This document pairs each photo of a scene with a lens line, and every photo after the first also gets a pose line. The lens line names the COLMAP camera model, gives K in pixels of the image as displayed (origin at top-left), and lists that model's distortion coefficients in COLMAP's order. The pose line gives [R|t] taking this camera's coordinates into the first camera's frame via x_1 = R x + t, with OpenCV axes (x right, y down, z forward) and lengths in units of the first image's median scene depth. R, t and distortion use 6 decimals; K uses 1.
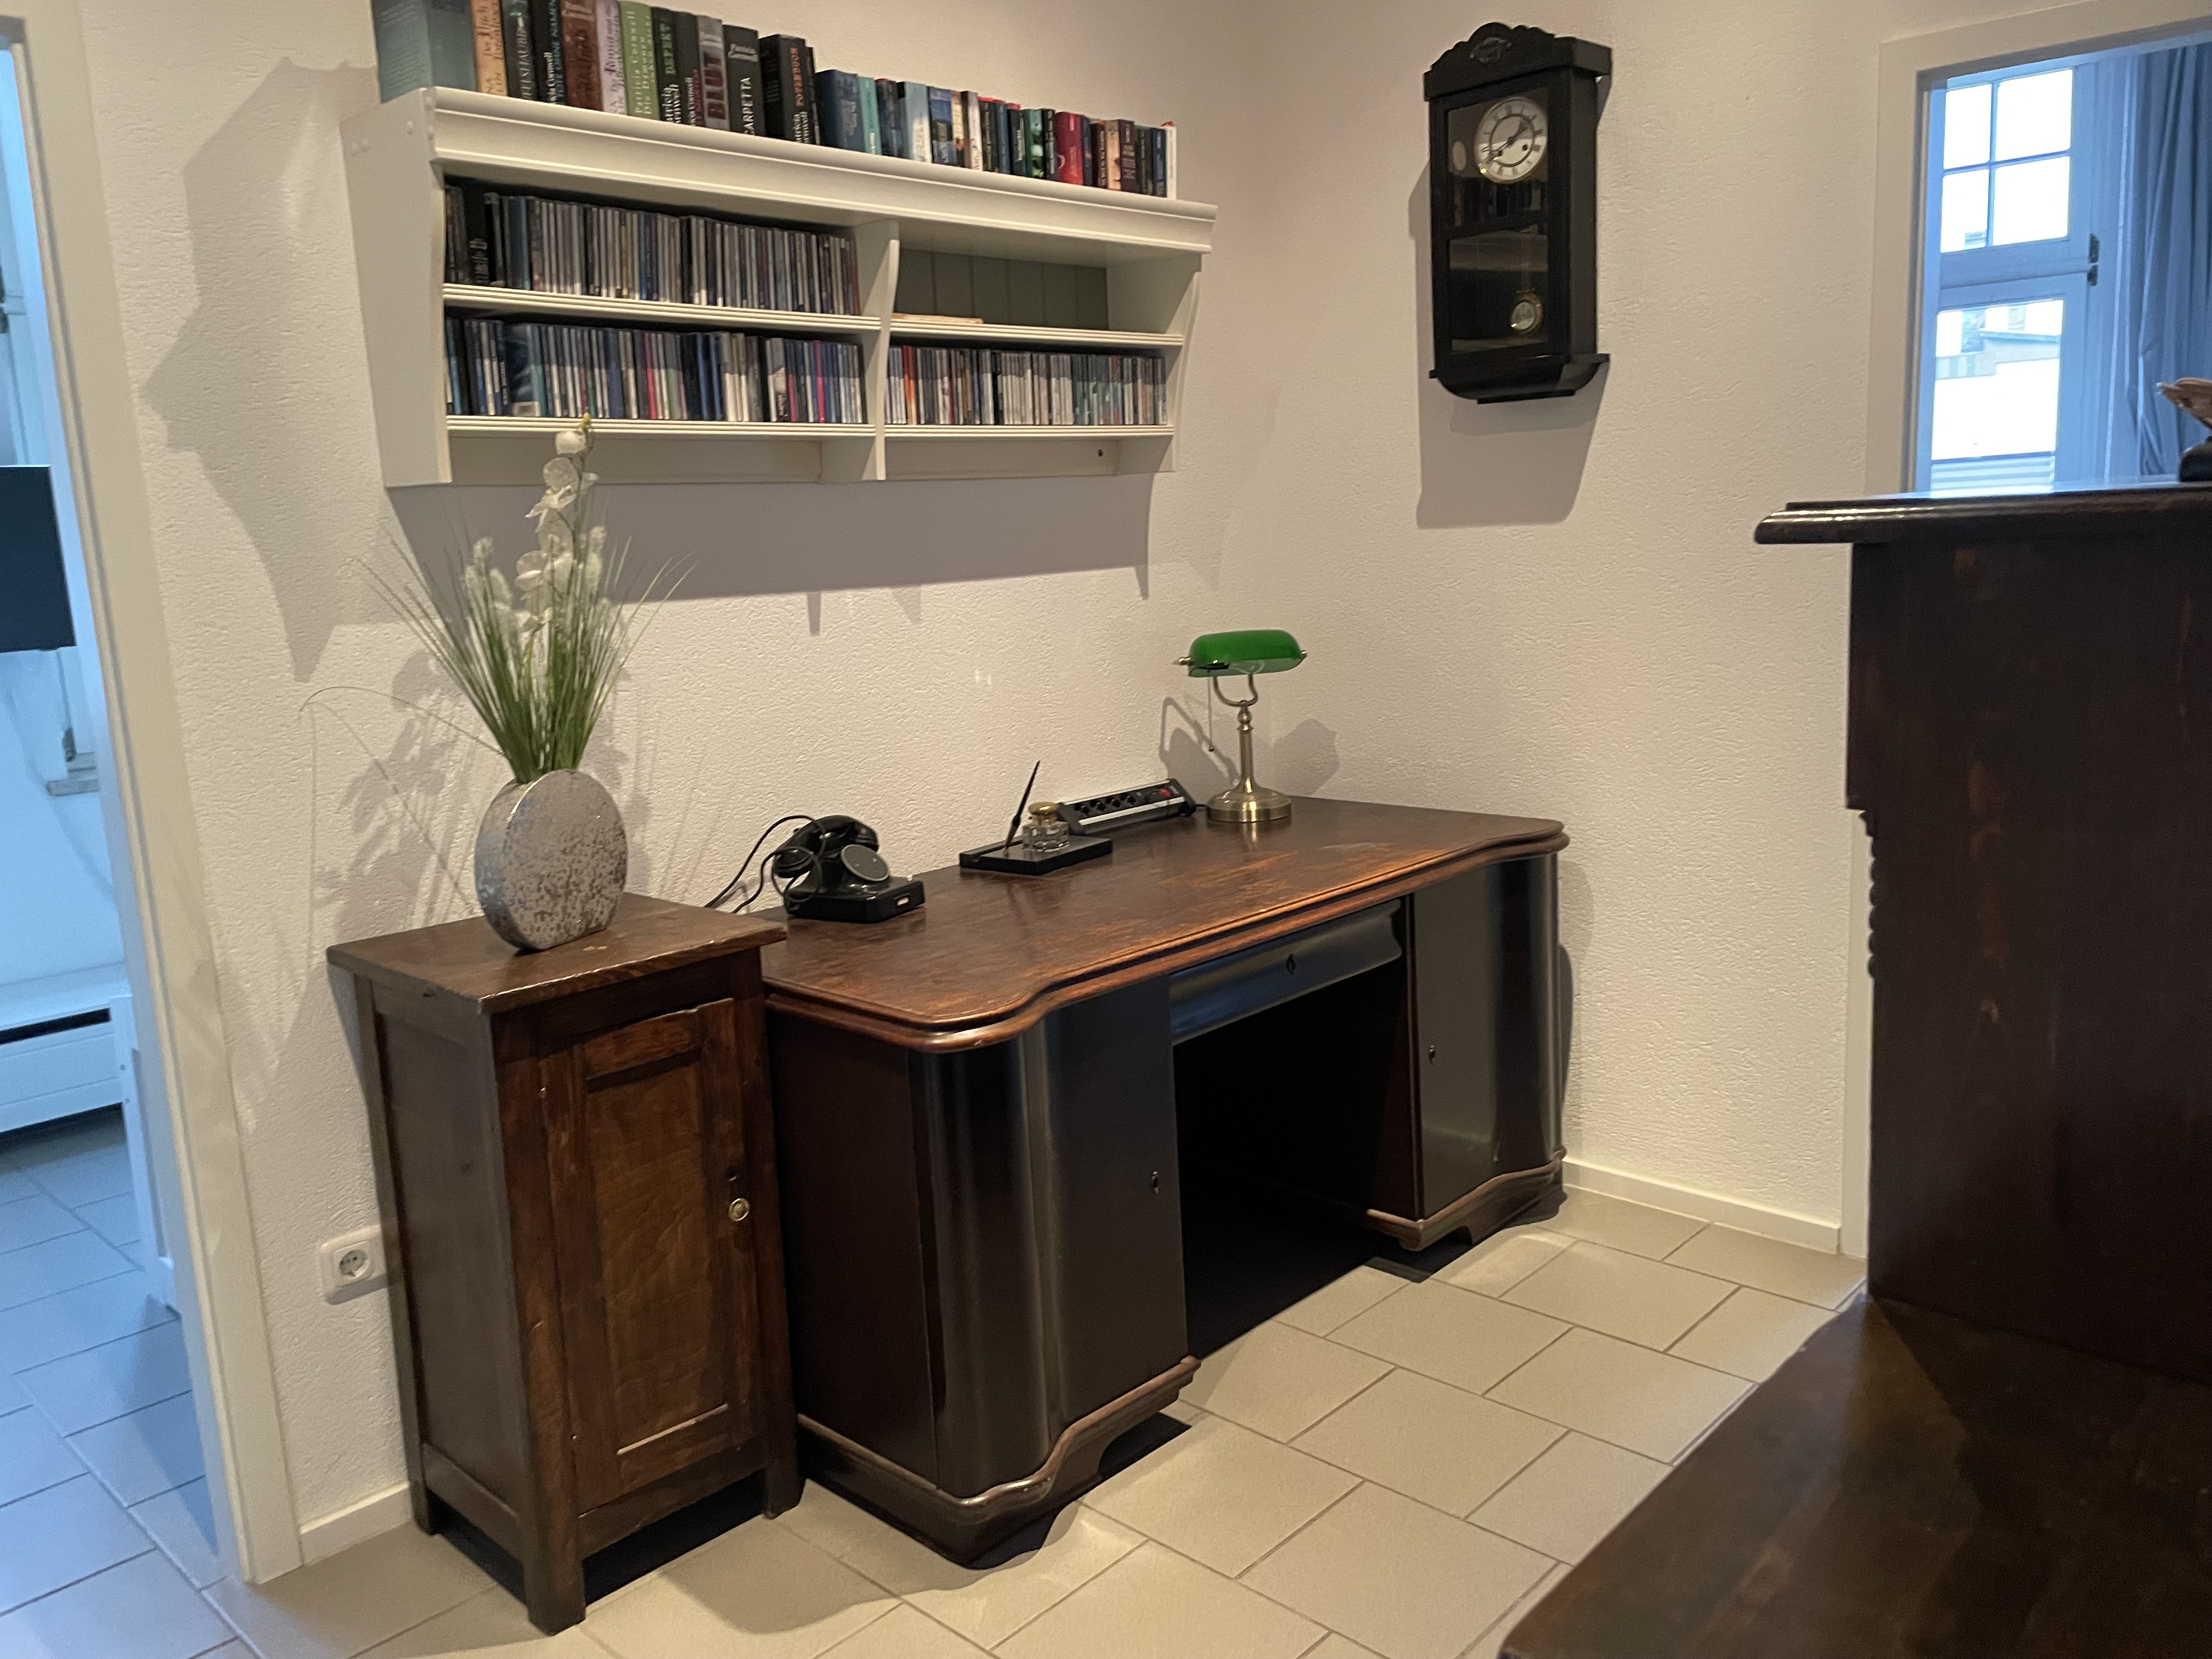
lens RADIAL K [[1672.4, 0, 1109.0], [0, 1672.4, 833.1], [0, 0, 1]] dist [-0.008493, -0.006931]
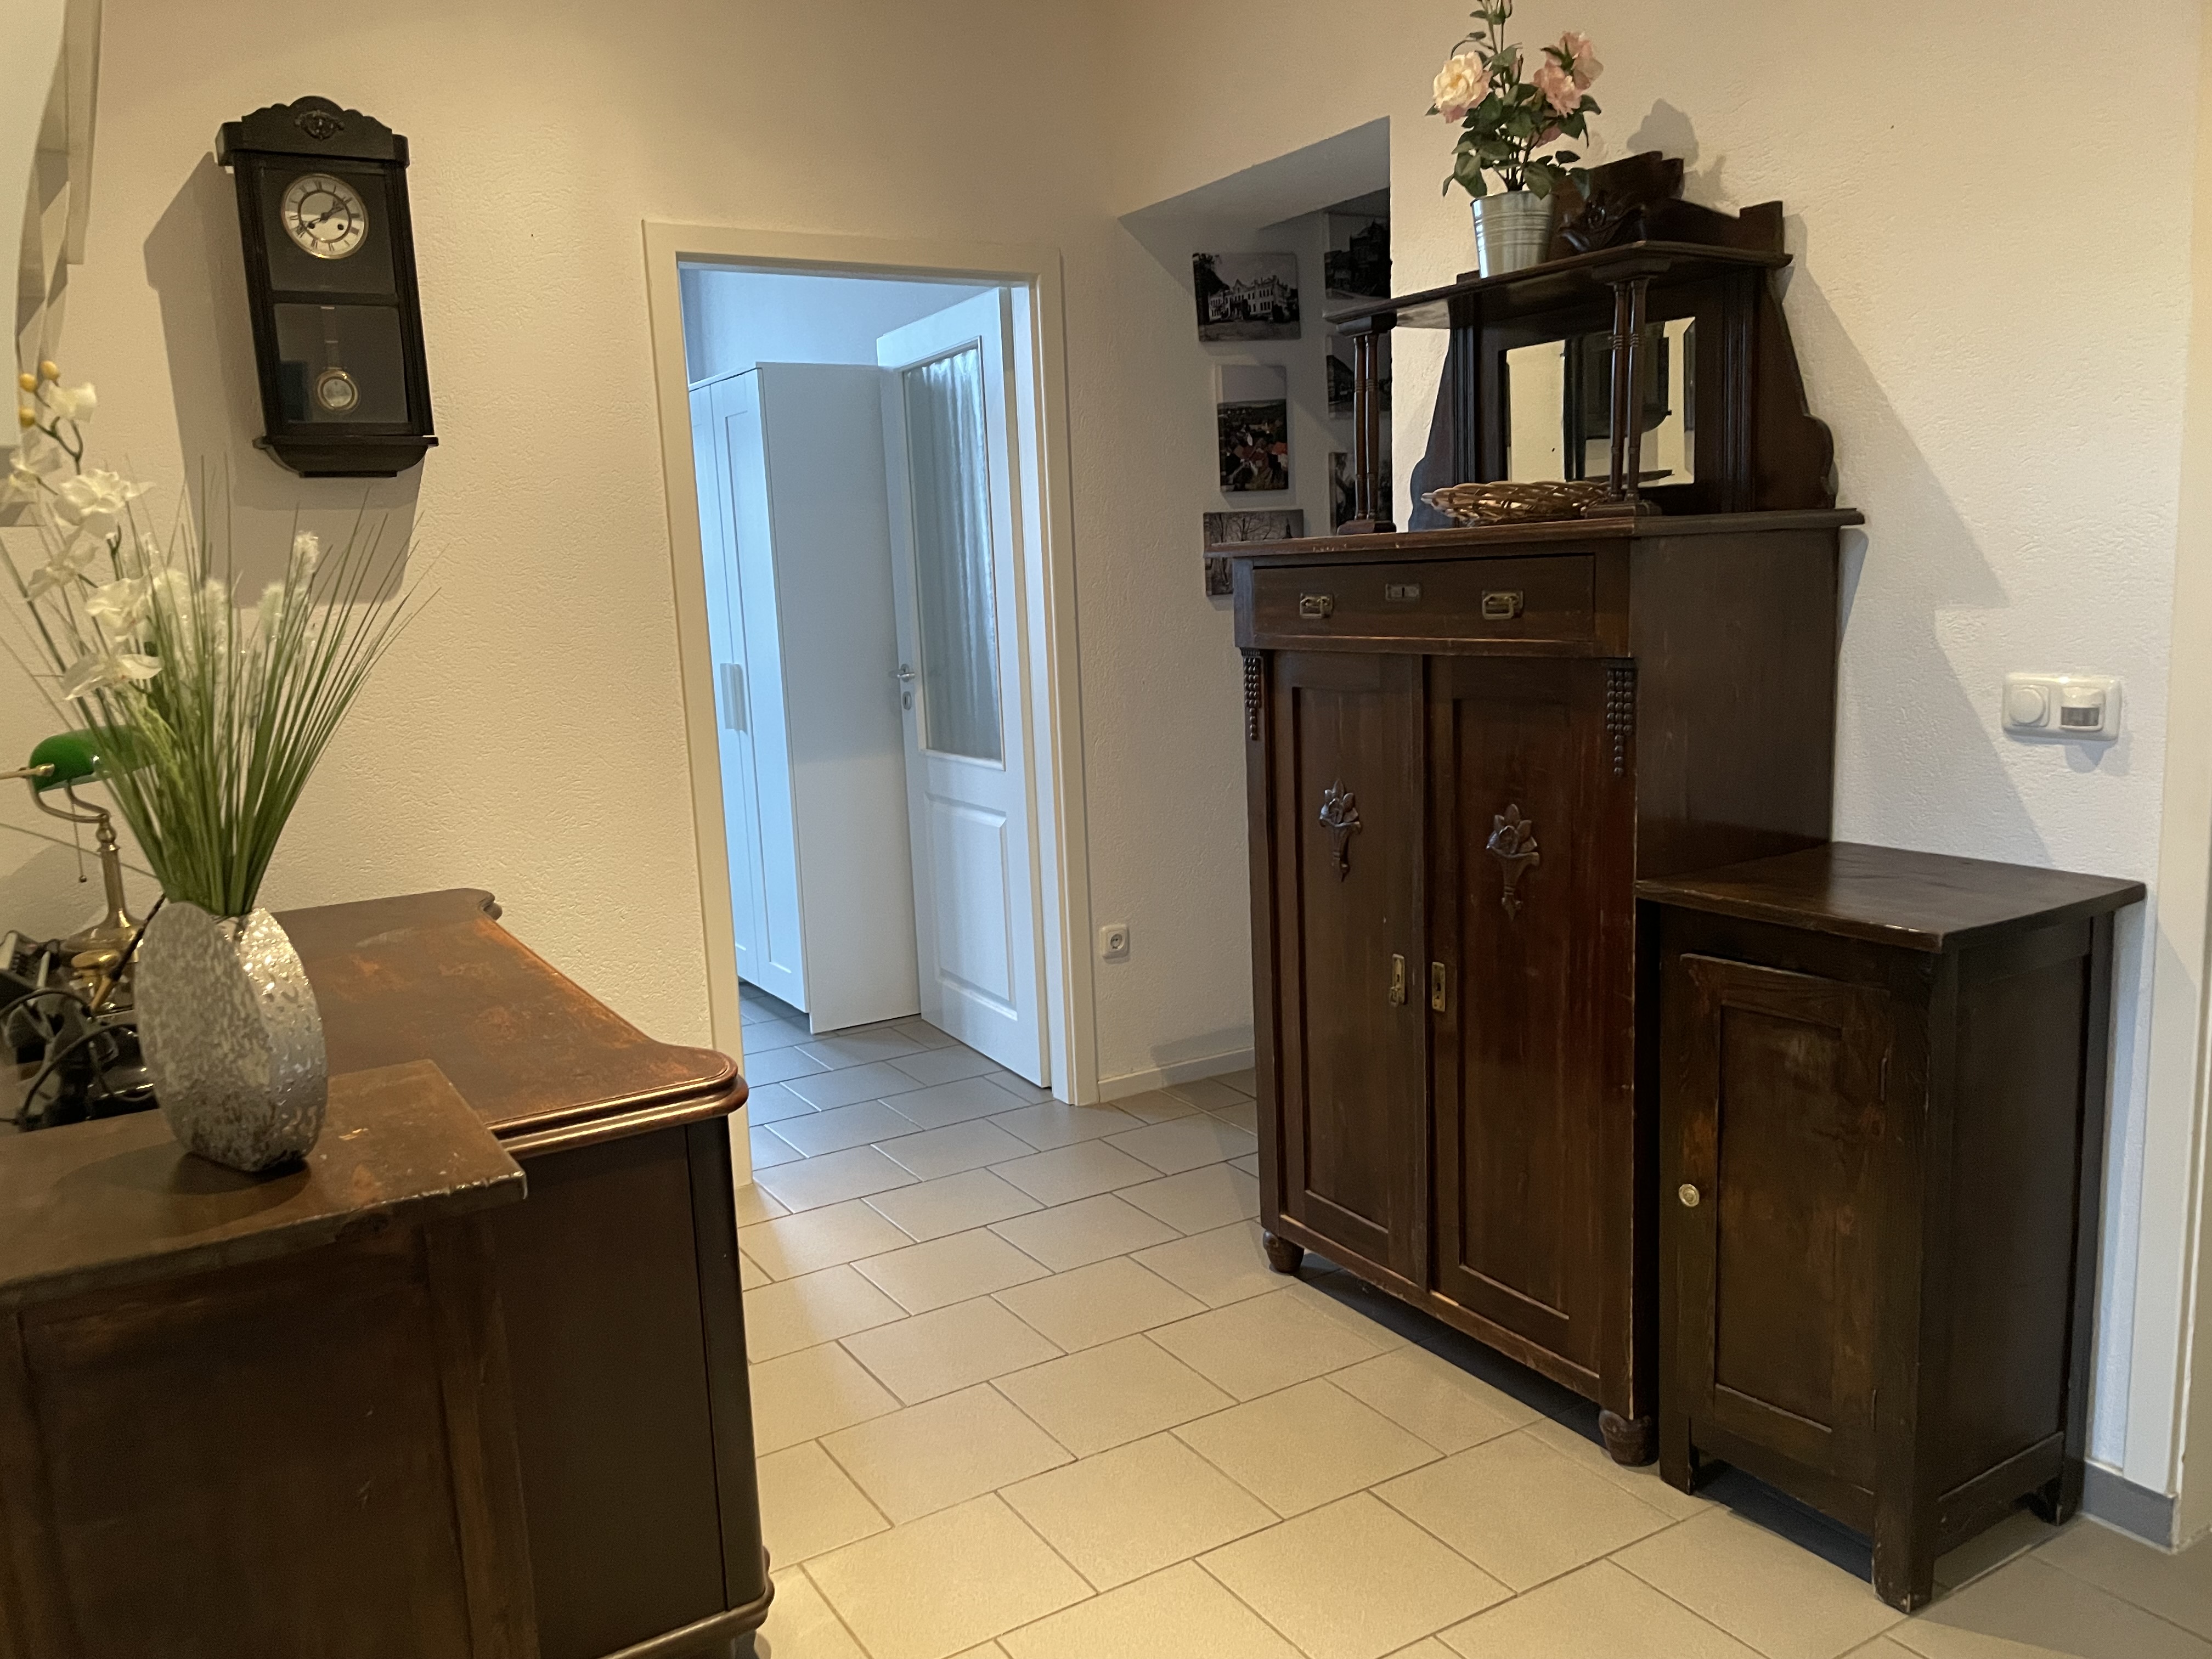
lens RADIAL K [[1672.4, 0, 1108.2], [0, 1672.4, 813.0], [0, 0, 1]] dist [-0.008493, -0.006931]
pose [[0.268898, -0.101259, 0.957831, -0.614164], [0.205139, 0.977662, 0.045765, -0.019364], [-0.941070, 0.184182, 0.283664, 0.347313]]
